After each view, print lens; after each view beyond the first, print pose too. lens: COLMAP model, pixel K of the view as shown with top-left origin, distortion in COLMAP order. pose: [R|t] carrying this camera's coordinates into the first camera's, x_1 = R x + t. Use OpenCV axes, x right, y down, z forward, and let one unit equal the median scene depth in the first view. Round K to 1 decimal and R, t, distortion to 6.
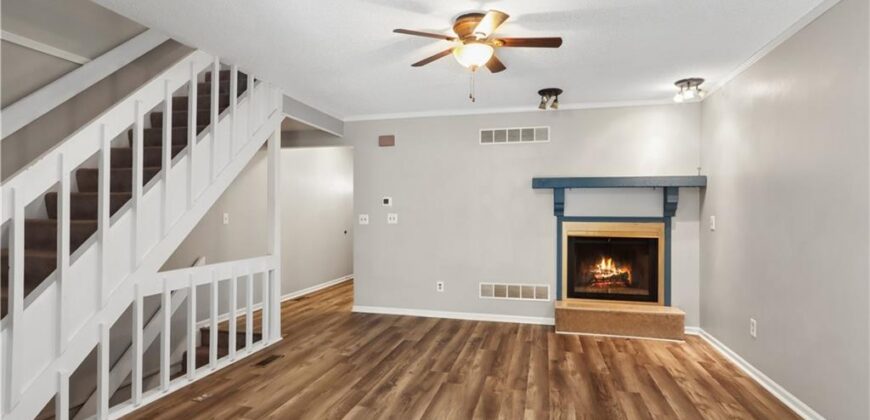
lens RADIAL K [[440.0, 0, 431.3], [0, 440.0, 207.9], [0, 0, 1]] dist [0.006589, 0.001091]
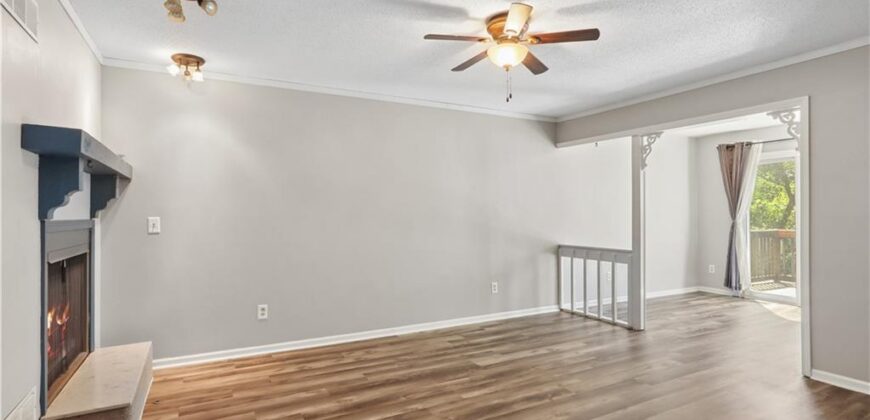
lens RADIAL K [[440.0, 0, 432.2], [0, 440.0, 209.8], [0, 0, 1]] dist [0.006589, 0.001091]
pose [[-0.674246, 0.003039, 0.738500, -0.446200], [-0.006245, 0.999932, -0.009817, 0.014148], [-0.738480, -0.011231, -0.674182, 1.536728]]
